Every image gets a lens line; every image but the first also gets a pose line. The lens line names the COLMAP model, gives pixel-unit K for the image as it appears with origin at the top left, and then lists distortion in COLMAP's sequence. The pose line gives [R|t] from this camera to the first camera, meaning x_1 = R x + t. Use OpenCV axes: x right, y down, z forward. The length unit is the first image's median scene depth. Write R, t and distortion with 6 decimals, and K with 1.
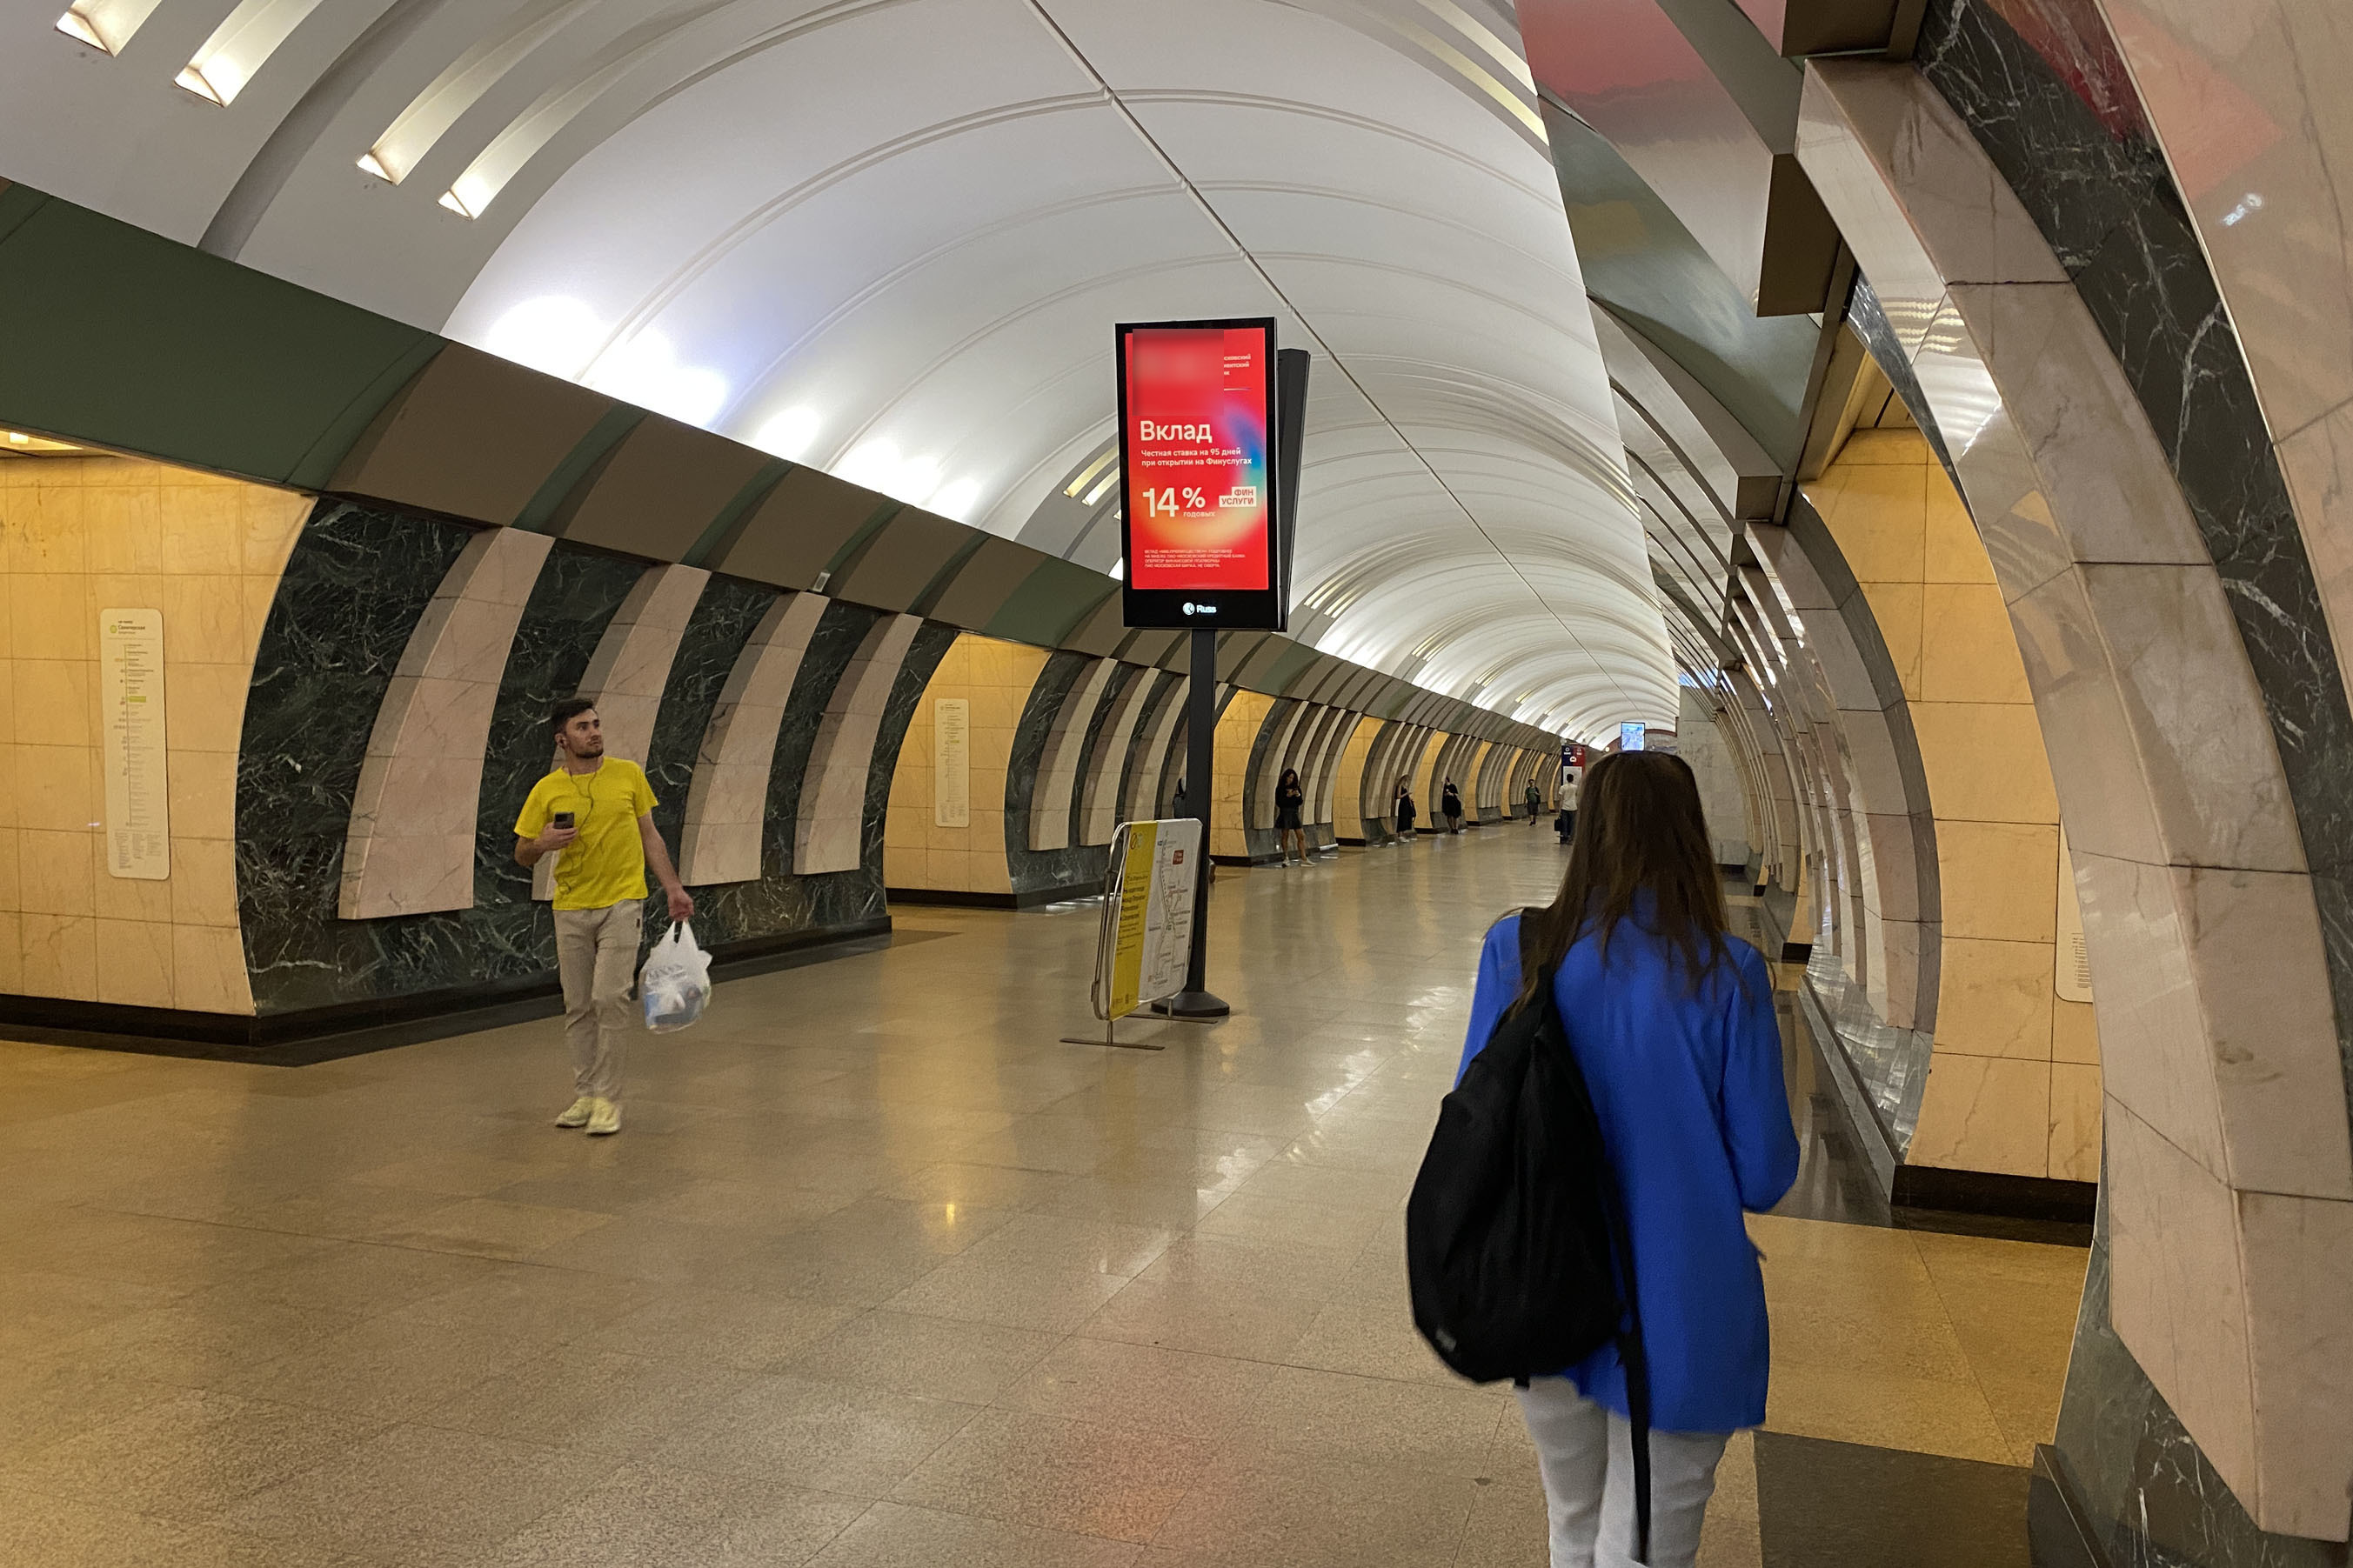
lens RADIAL K [[1762.4, 0, 1176.5], [0, 1762.4, 784.0], [0, 0, 1]] dist [0.006155, 0.002218]
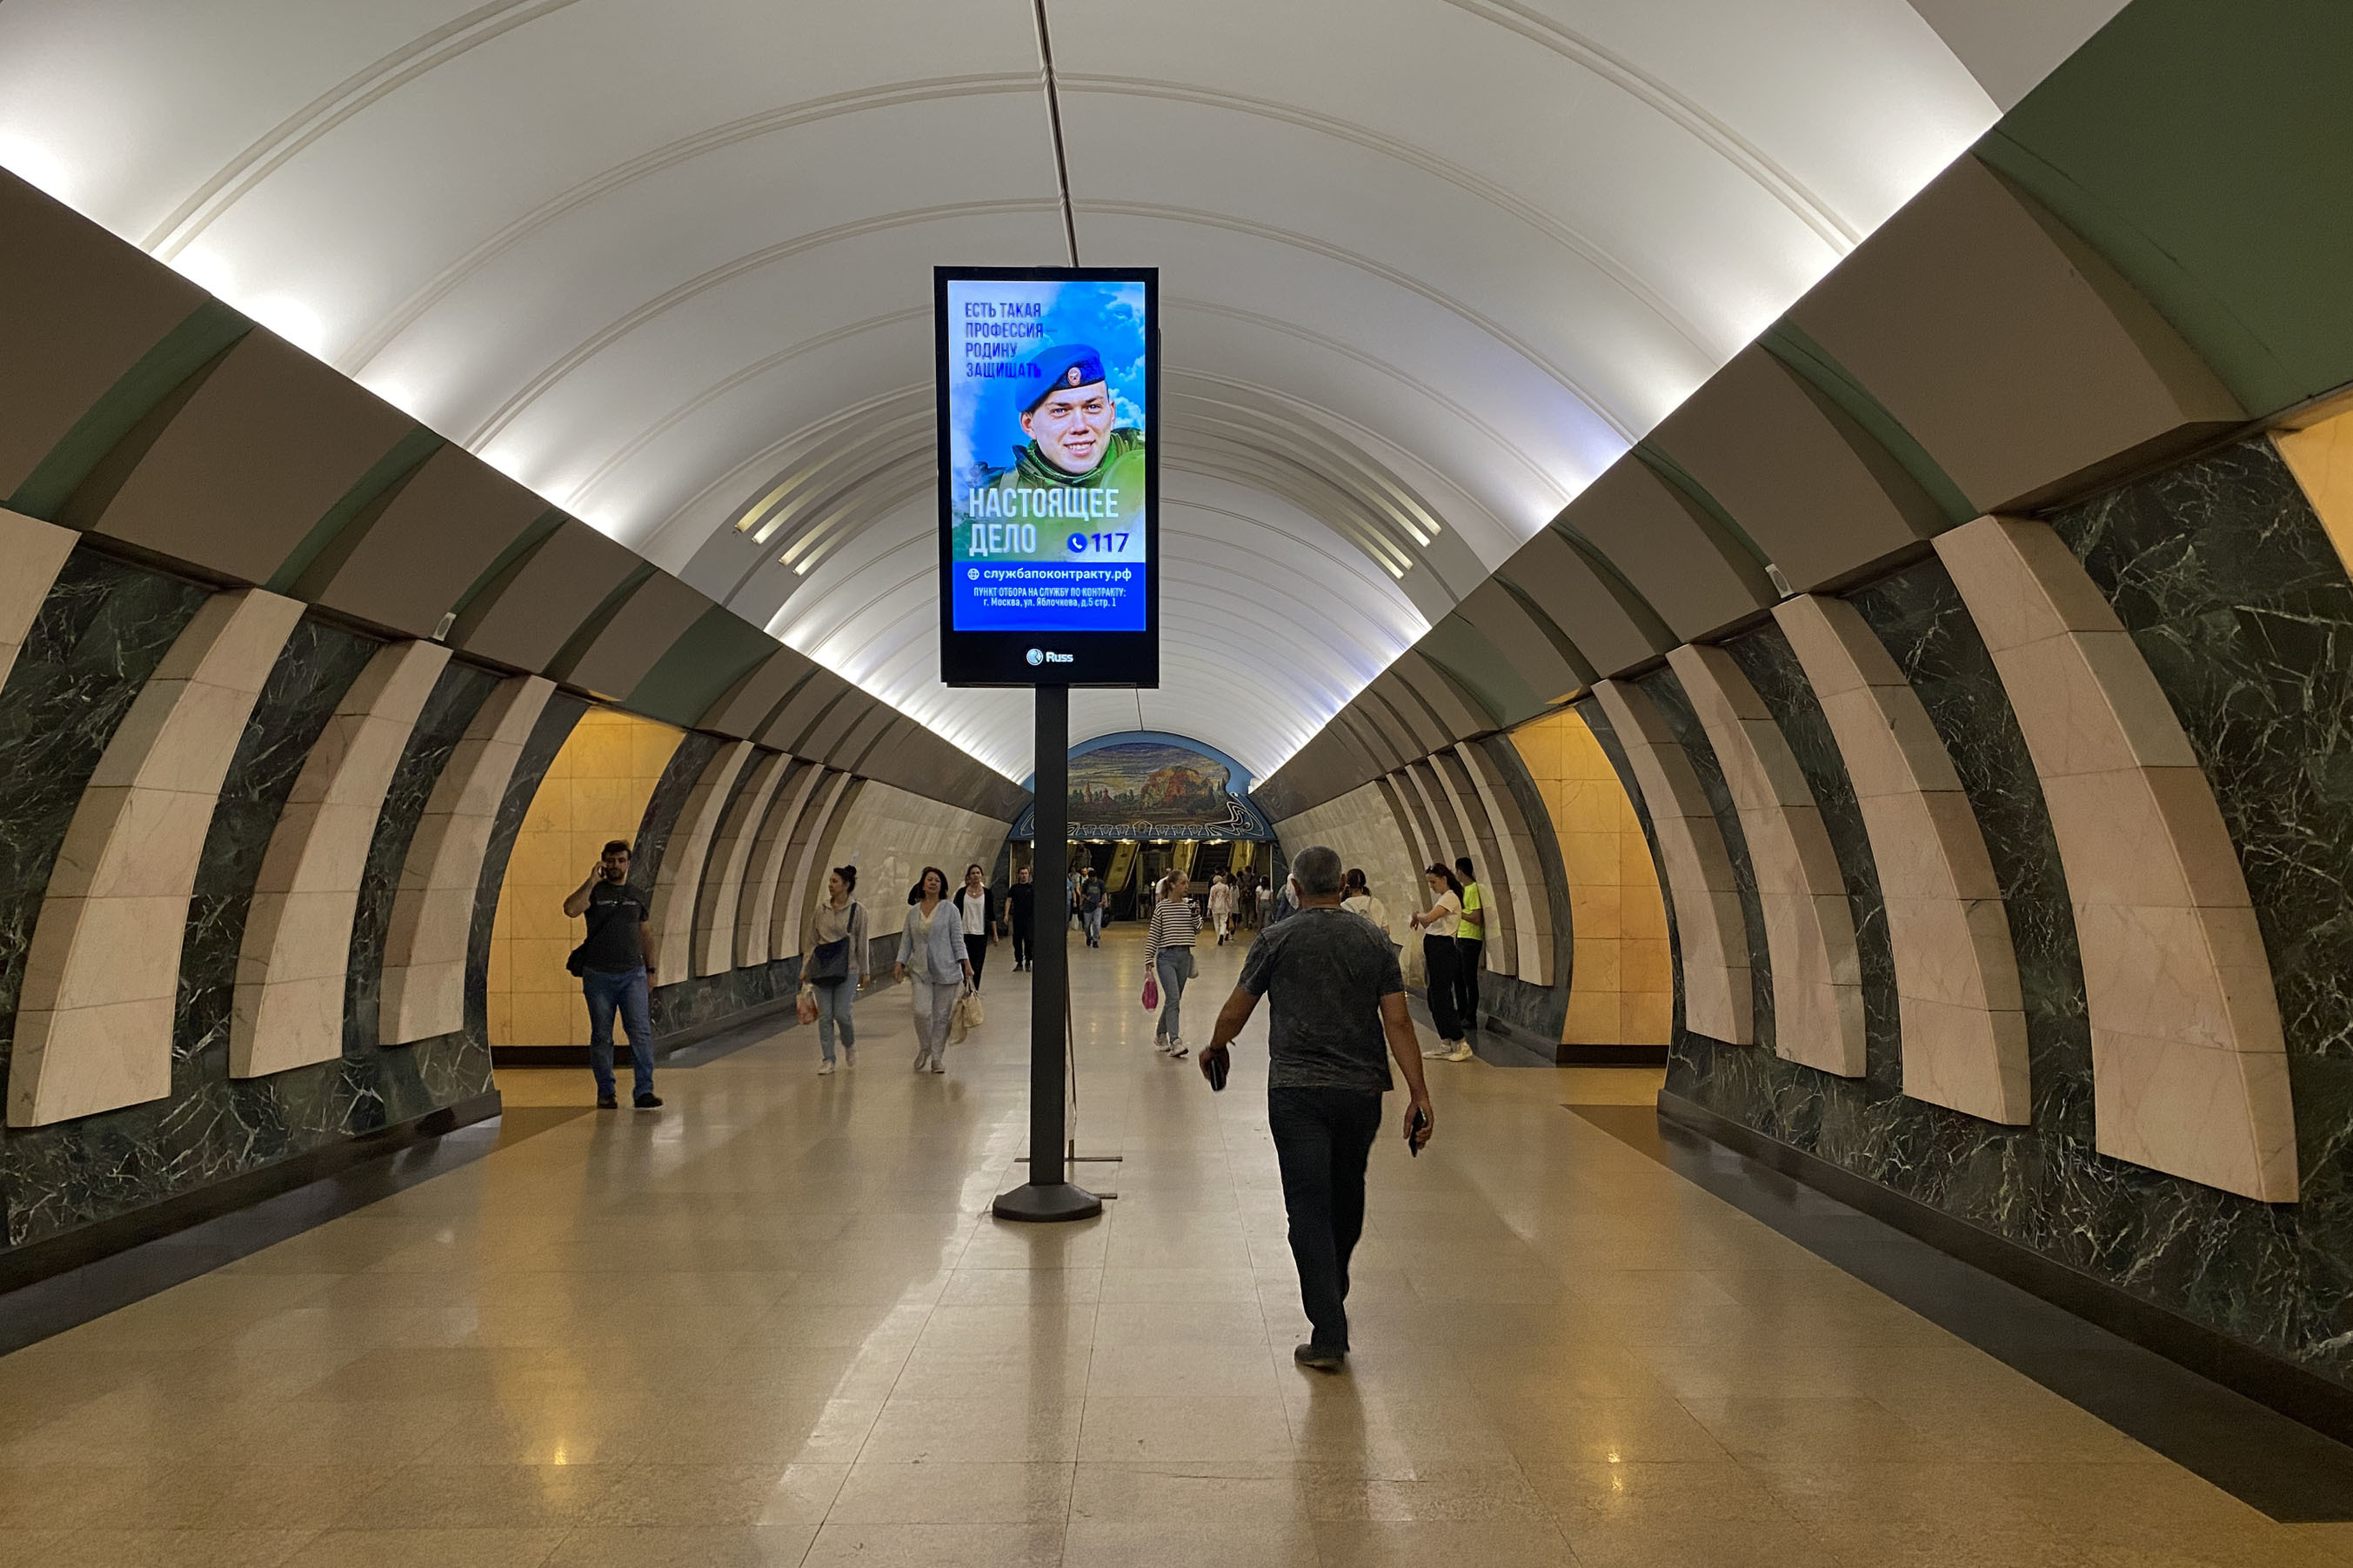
lens RADIAL K [[1804.7, 0, 1183.5], [0, 1804.7, 727.5], [0, 0, 1]] dist [0.004210, 0.001493]
pose [[0.955288, -0.011596, 0.295450, -0.156556], [0.035842, 0.996403, -0.076783, -0.010586], [-0.293497, 0.083940, 0.952268, 0.273162]]
